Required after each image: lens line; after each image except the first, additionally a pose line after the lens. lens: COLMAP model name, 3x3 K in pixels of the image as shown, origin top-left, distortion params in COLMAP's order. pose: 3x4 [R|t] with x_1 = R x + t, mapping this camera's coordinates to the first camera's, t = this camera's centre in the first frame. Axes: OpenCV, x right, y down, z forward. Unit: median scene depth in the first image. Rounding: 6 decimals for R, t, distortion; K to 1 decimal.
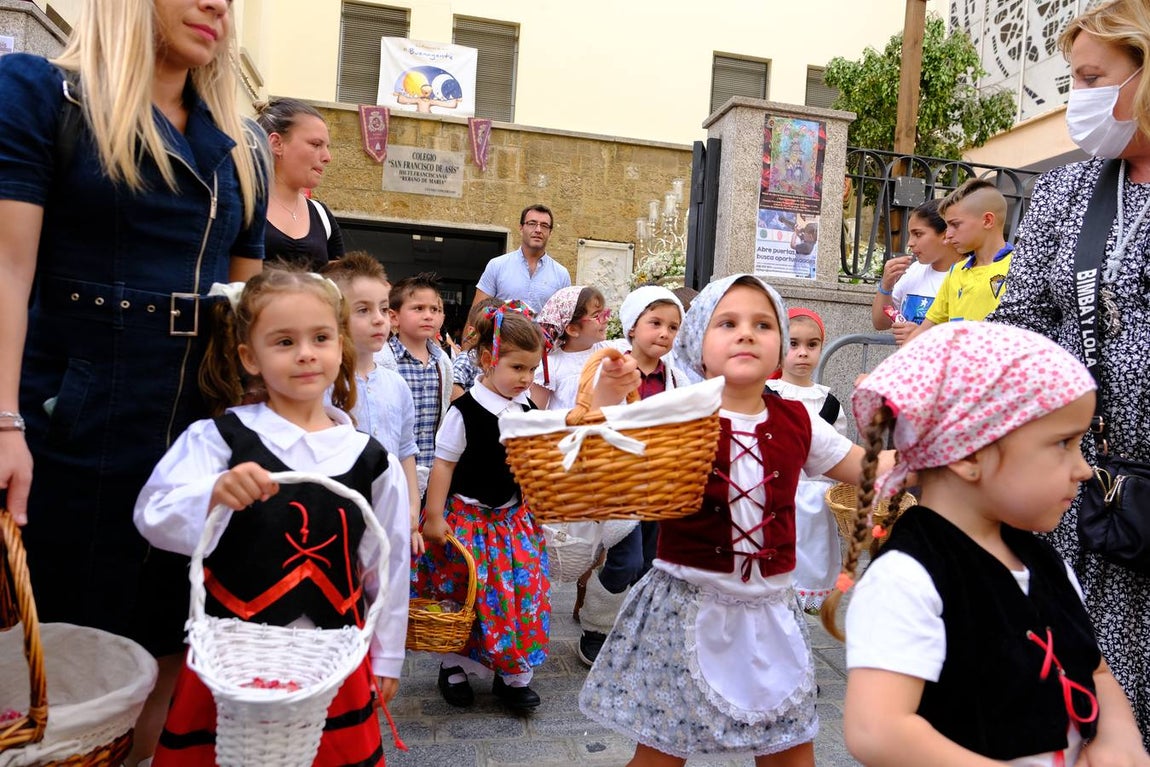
lens RADIAL K [[795.7, 0, 575.0], [0, 795.7, 383.5], [0, 0, 1]] dist [0.000401, 0.005890]
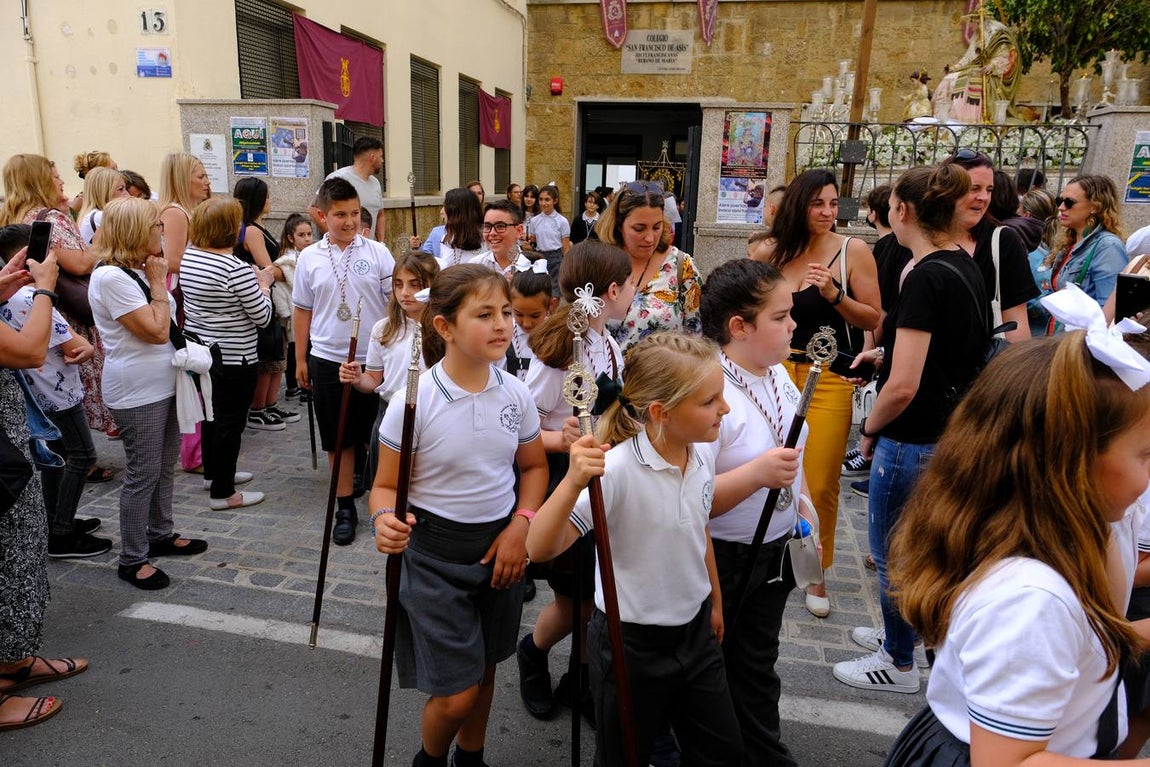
lens RADIAL K [[795.7, 0, 575.0], [0, 795.7, 383.5], [0, 0, 1]] dist [0.000401, 0.005890]
pose [[0.925465, 0.059352, -0.374156, 0.226455], [0.018496, 0.979394, 0.201111, -0.059039], [0.378382, -0.193041, 0.905297, -0.215550]]
